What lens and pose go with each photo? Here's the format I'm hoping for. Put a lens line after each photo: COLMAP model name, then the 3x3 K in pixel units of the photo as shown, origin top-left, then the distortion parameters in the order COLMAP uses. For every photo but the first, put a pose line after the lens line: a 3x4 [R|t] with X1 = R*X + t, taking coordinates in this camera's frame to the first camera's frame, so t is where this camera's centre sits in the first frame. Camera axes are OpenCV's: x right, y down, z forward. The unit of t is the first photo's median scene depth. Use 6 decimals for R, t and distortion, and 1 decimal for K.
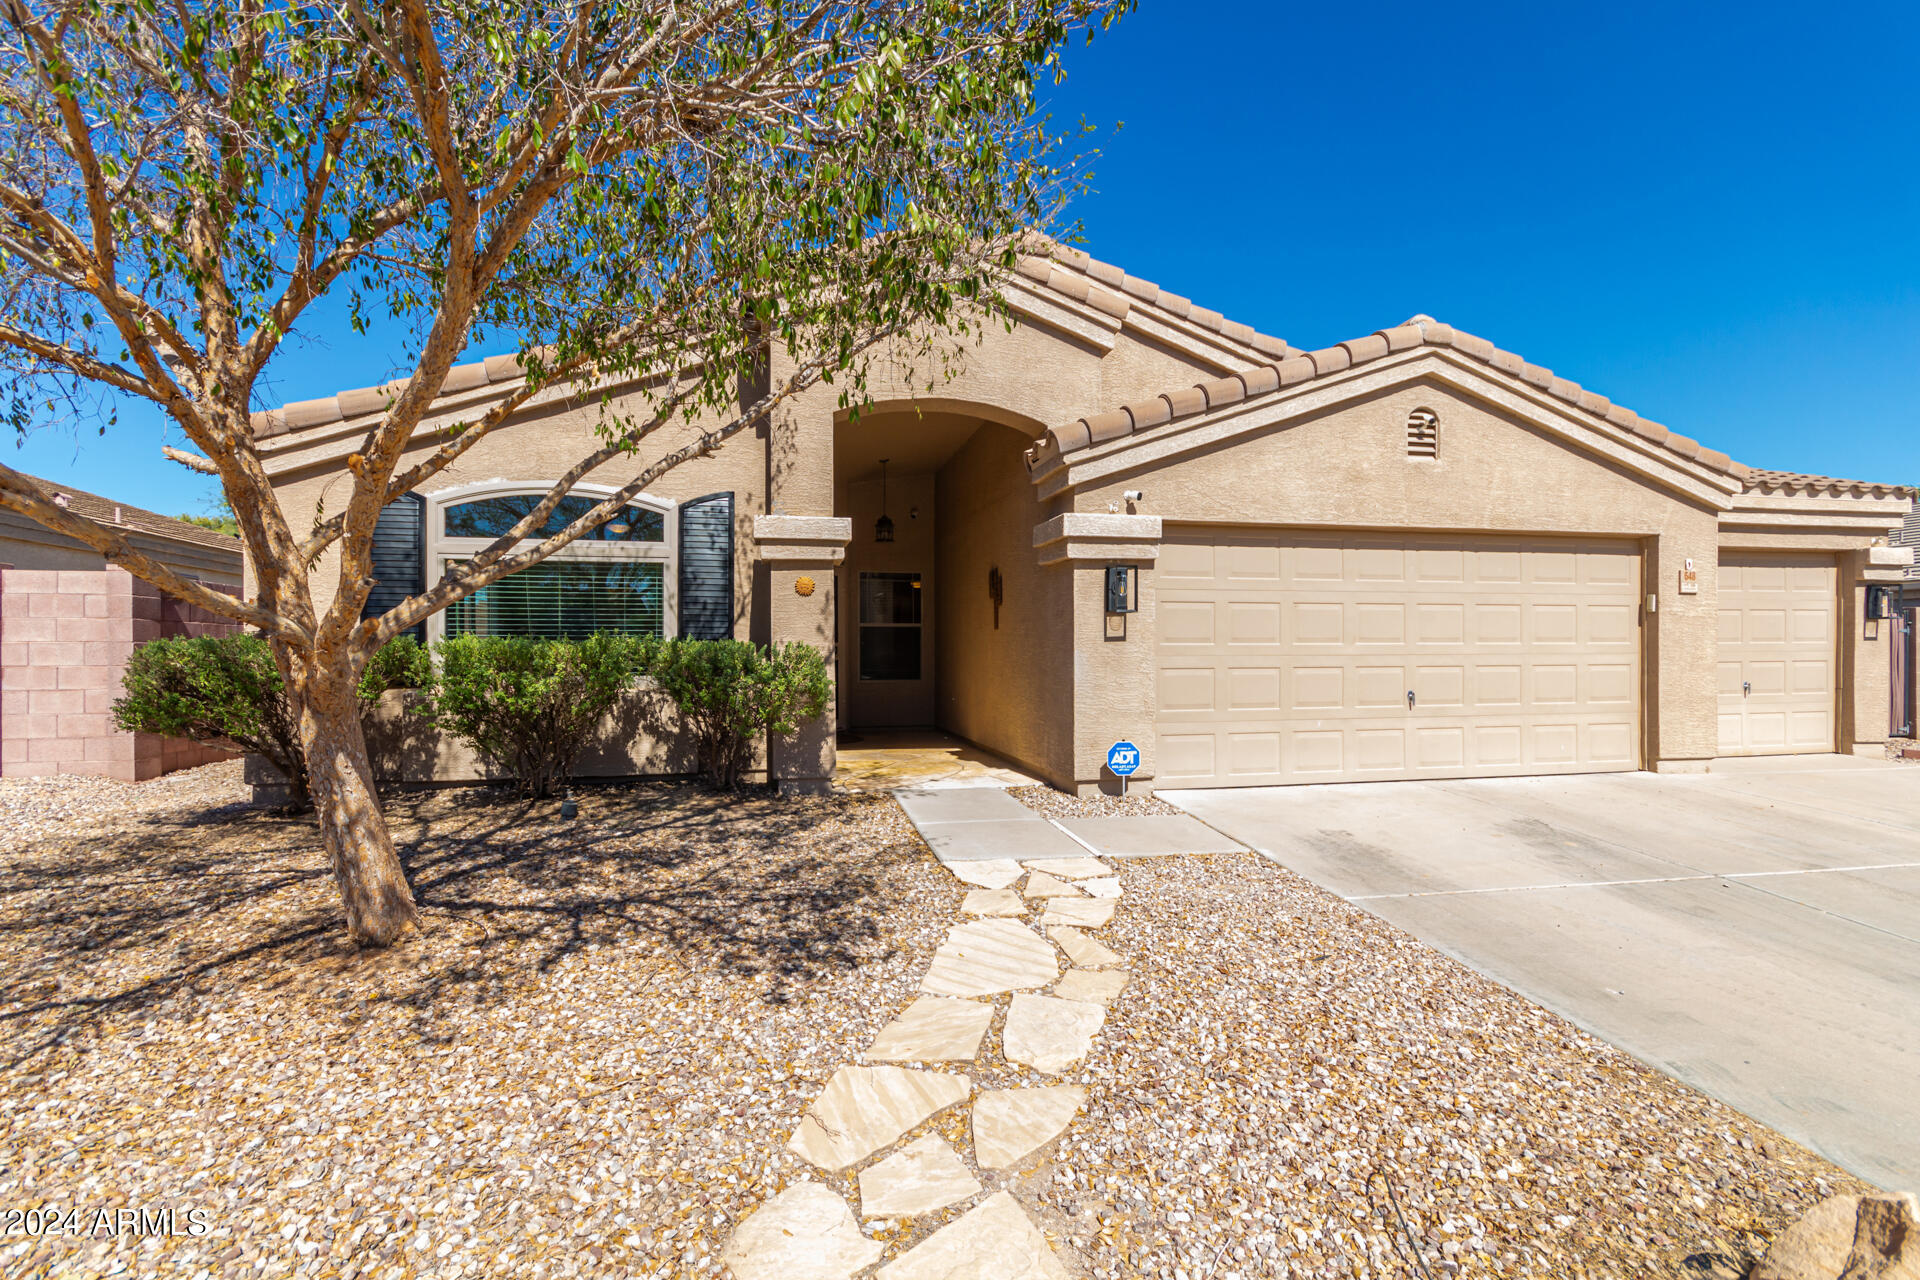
lens RADIAL K [[898.1, 0, 952.6], [0, 898.1, 642.9], [0, 0, 1]] dist [0.005481, 0.000954]
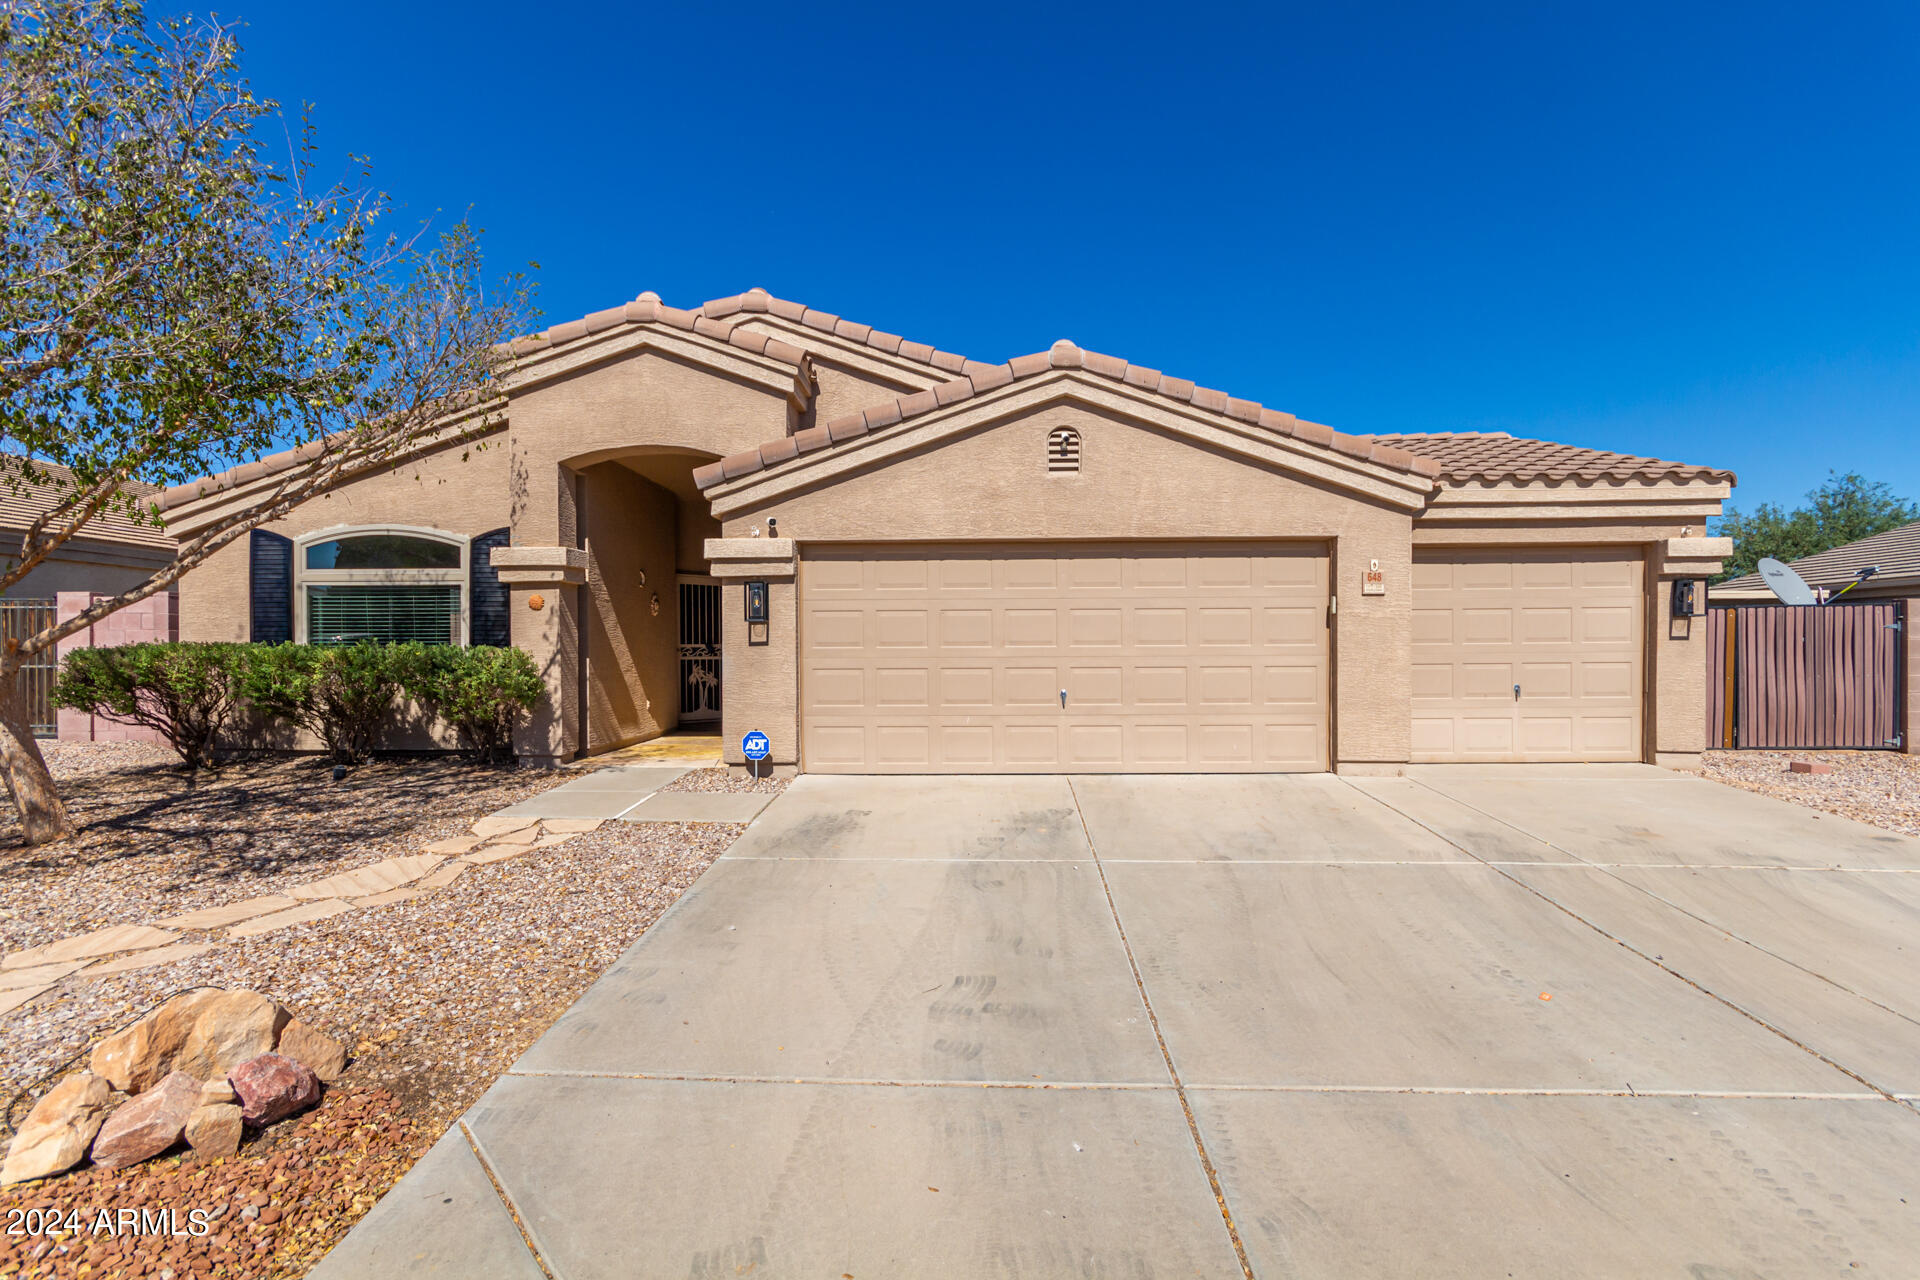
lens RADIAL K [[898.1, 0, 952.6], [0, 898.1, 642.9], [0, 0, 1]] dist [0.005481, 0.000954]
pose [[0.970809, -0.003278, -0.239832, 0.650016], [0.004364, 0.999982, 0.003997, -0.008378], [0.239814, -0.004927, 0.970806, -0.072145]]
